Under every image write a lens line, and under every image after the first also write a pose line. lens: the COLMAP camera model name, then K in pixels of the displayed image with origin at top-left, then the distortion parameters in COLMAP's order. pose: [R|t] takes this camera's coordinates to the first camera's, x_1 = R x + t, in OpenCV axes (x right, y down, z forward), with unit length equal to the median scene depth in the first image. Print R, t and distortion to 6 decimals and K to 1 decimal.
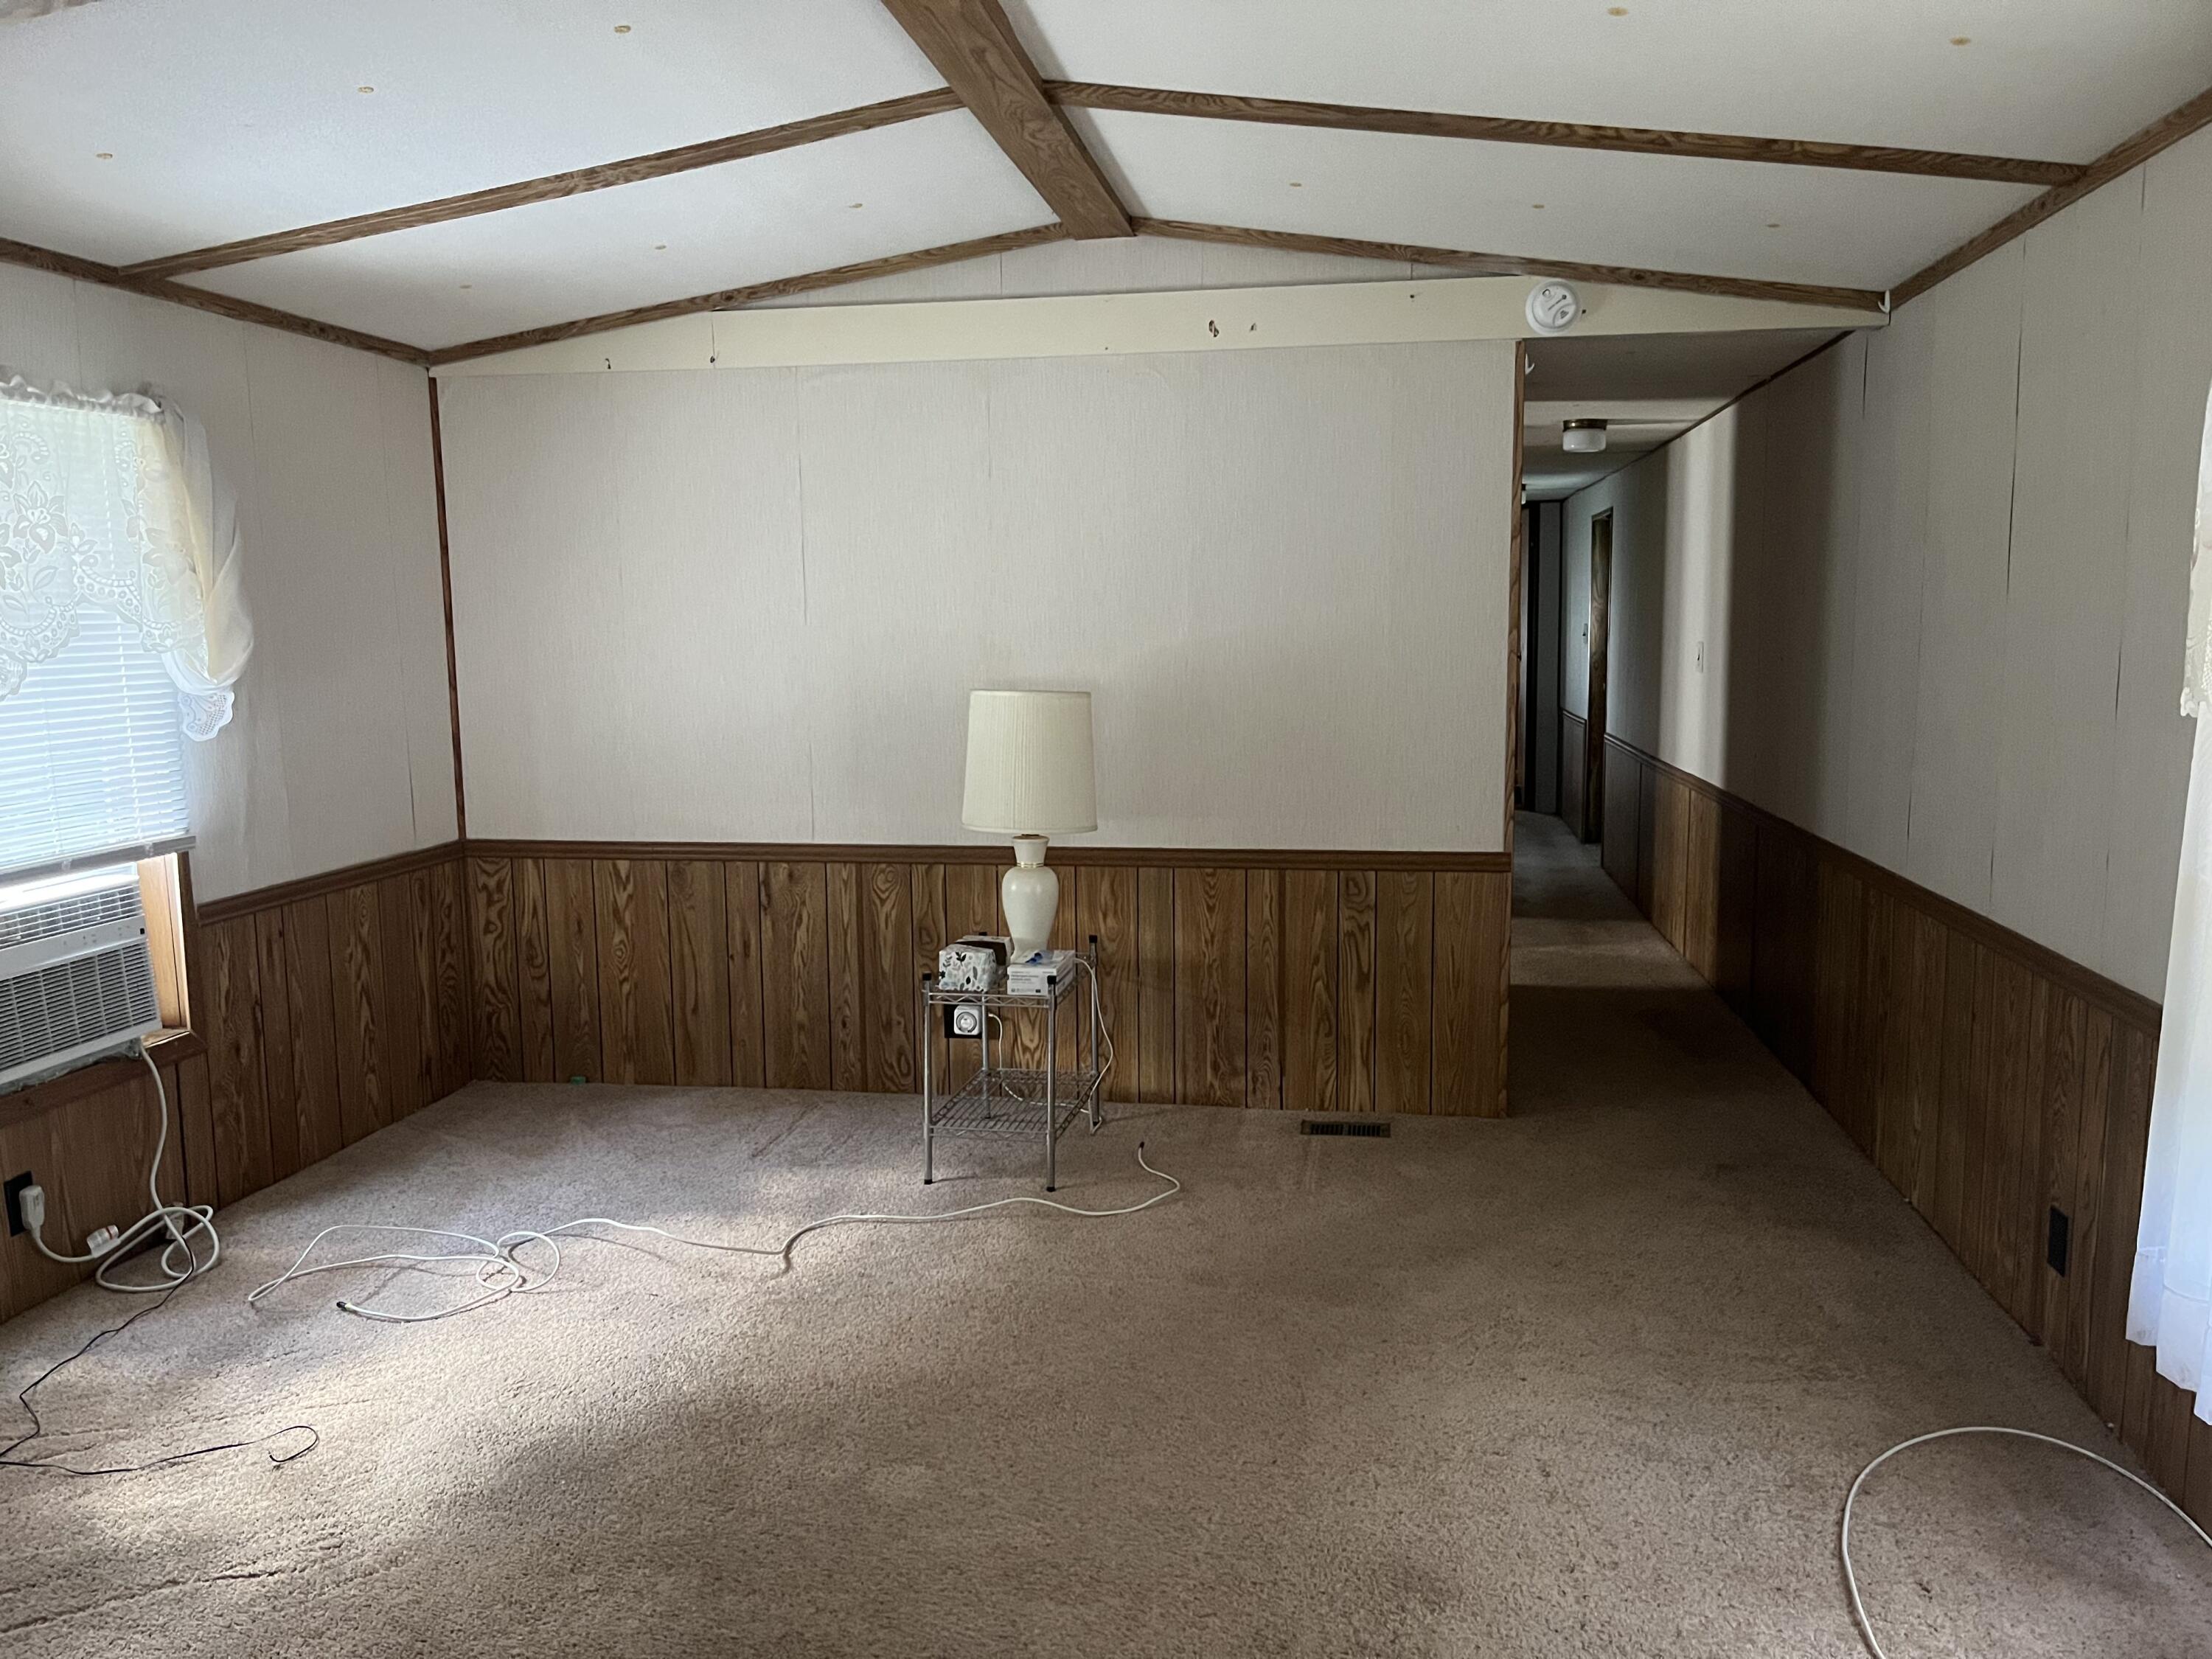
lens RADIAL K [[1677.0, 0, 1118.2], [0, 1677.0, 830.6], [0, 0, 1]] dist [0.085444, -0.127943]
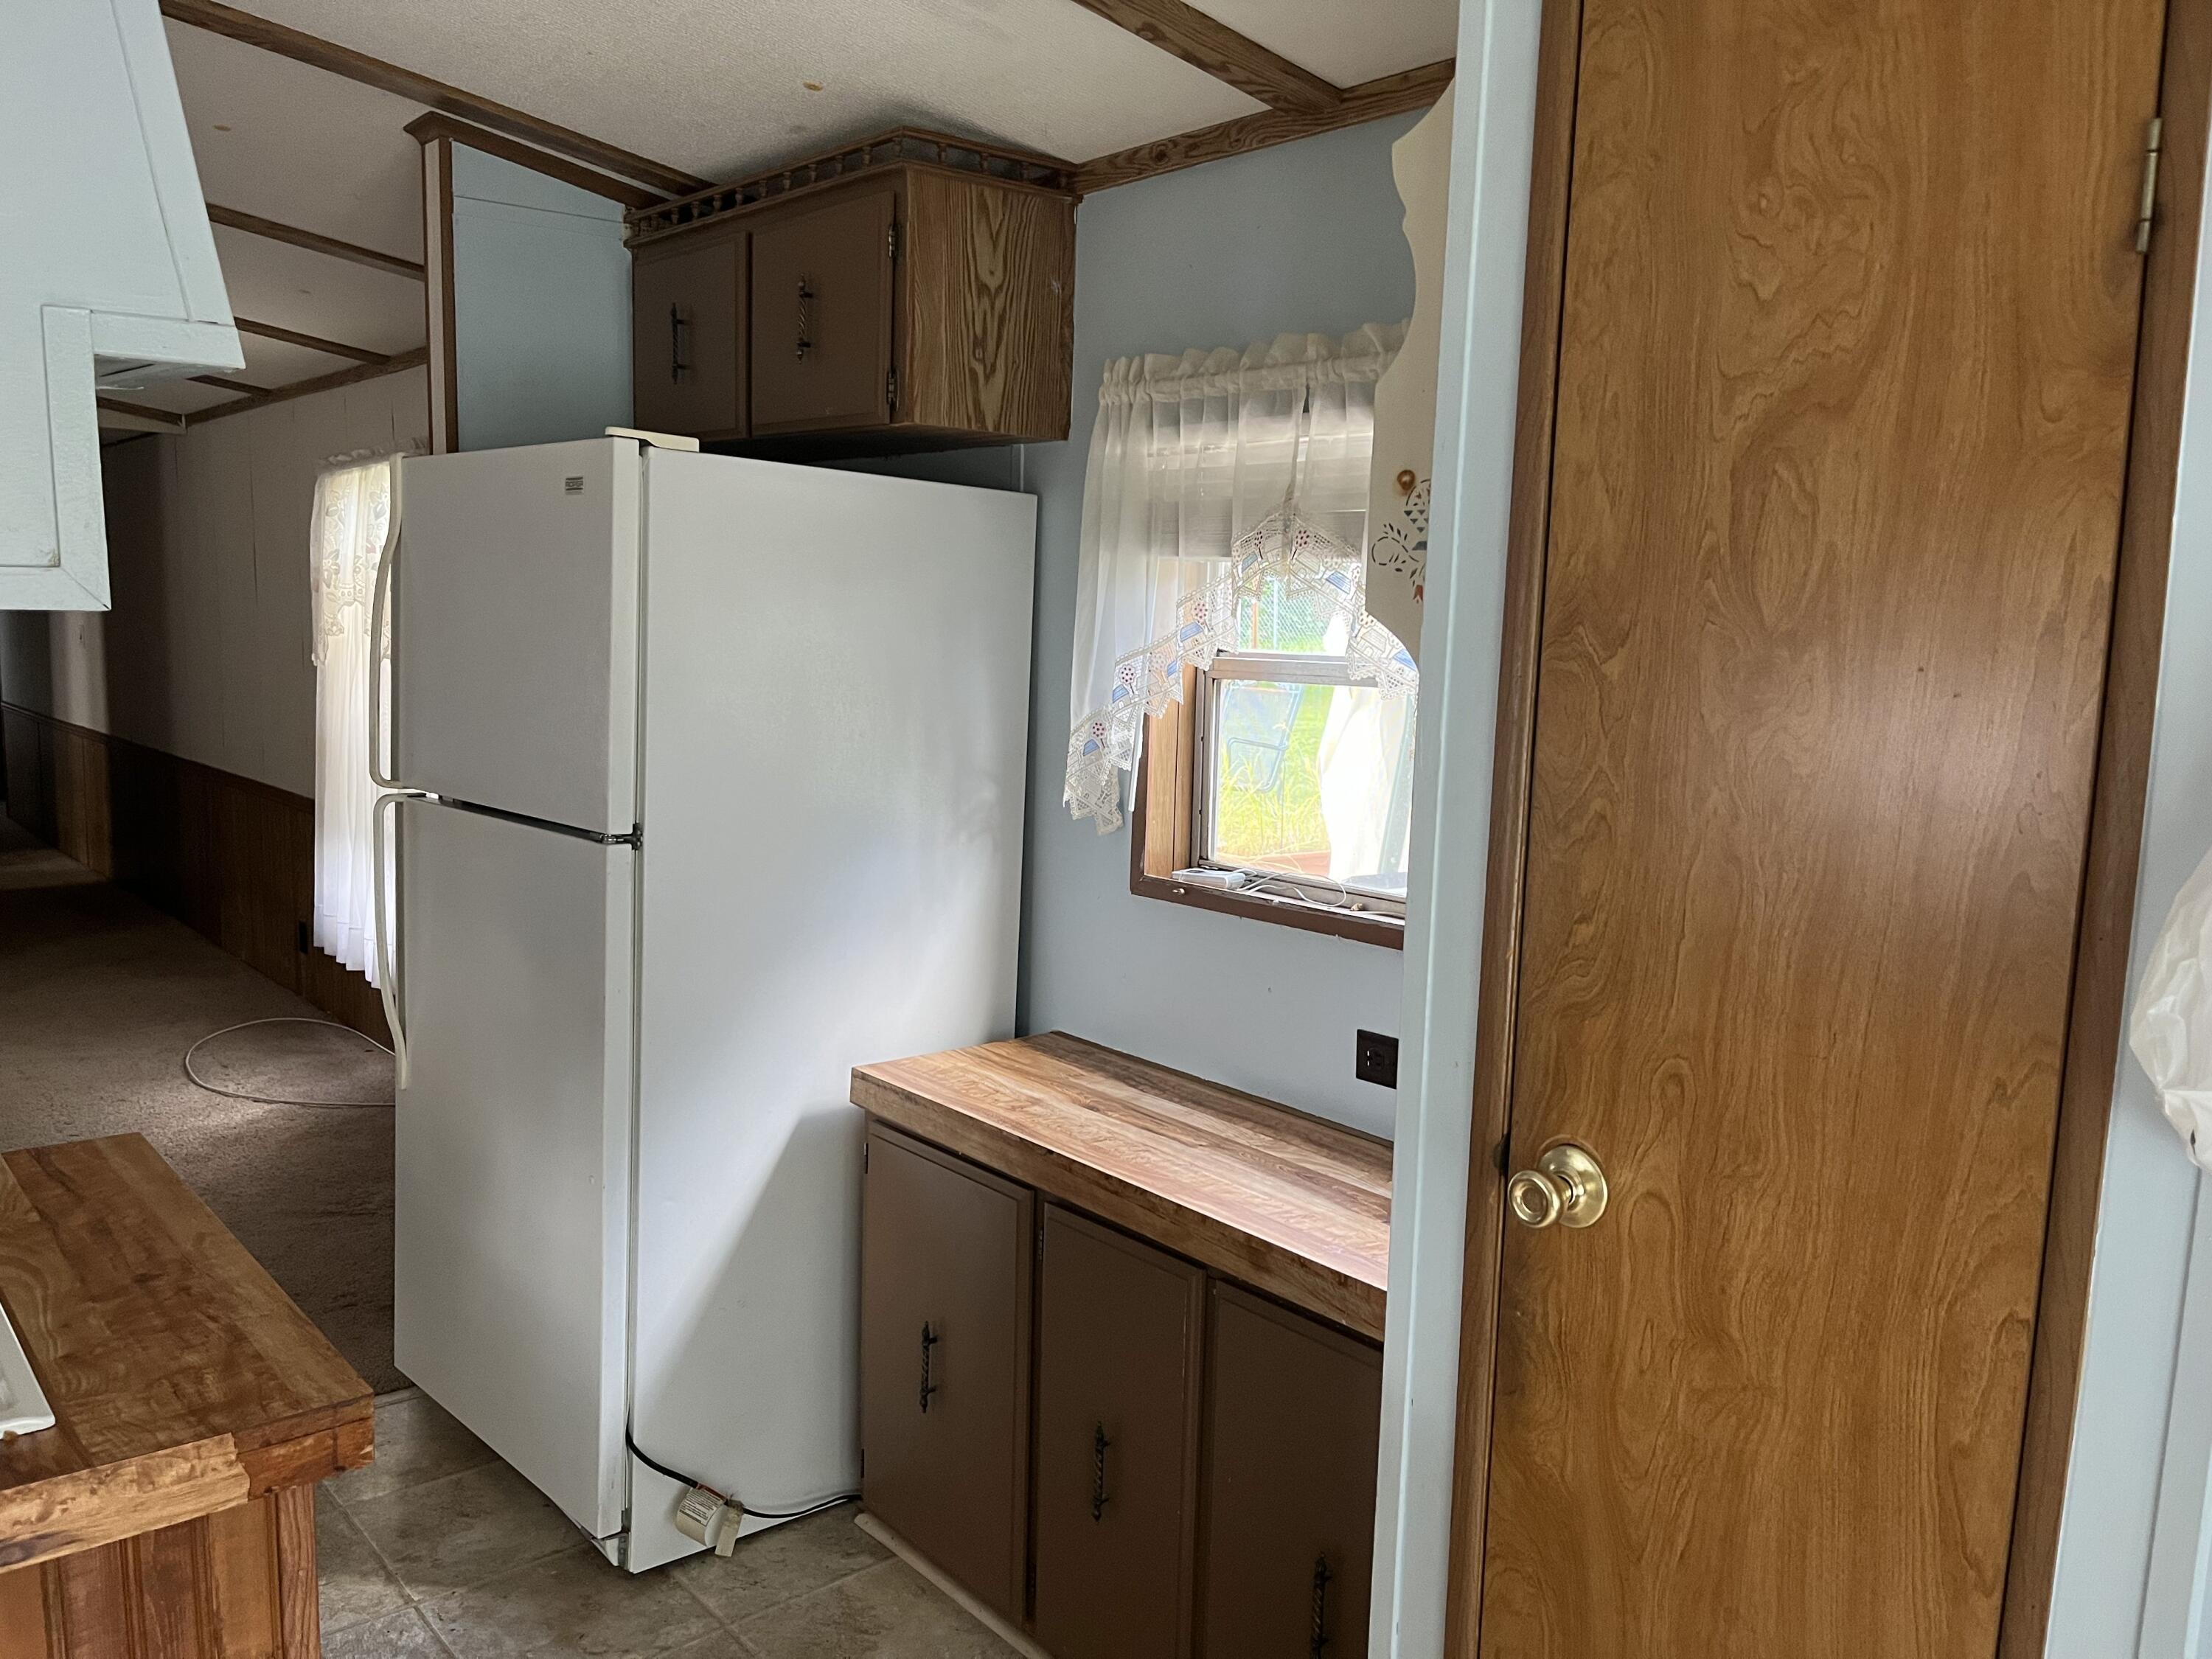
lens RADIAL K [[1677.0, 0, 1118.2], [0, 1677.0, 830.6], [0, 0, 1]] dist [0.085444, -0.127943]
pose [[0.644112, -0.072560, 0.761482, -0.181980], [0.064800, 0.997088, 0.040199, 0.055364], [-0.762182, 0.023451, 0.646938, -0.549972]]
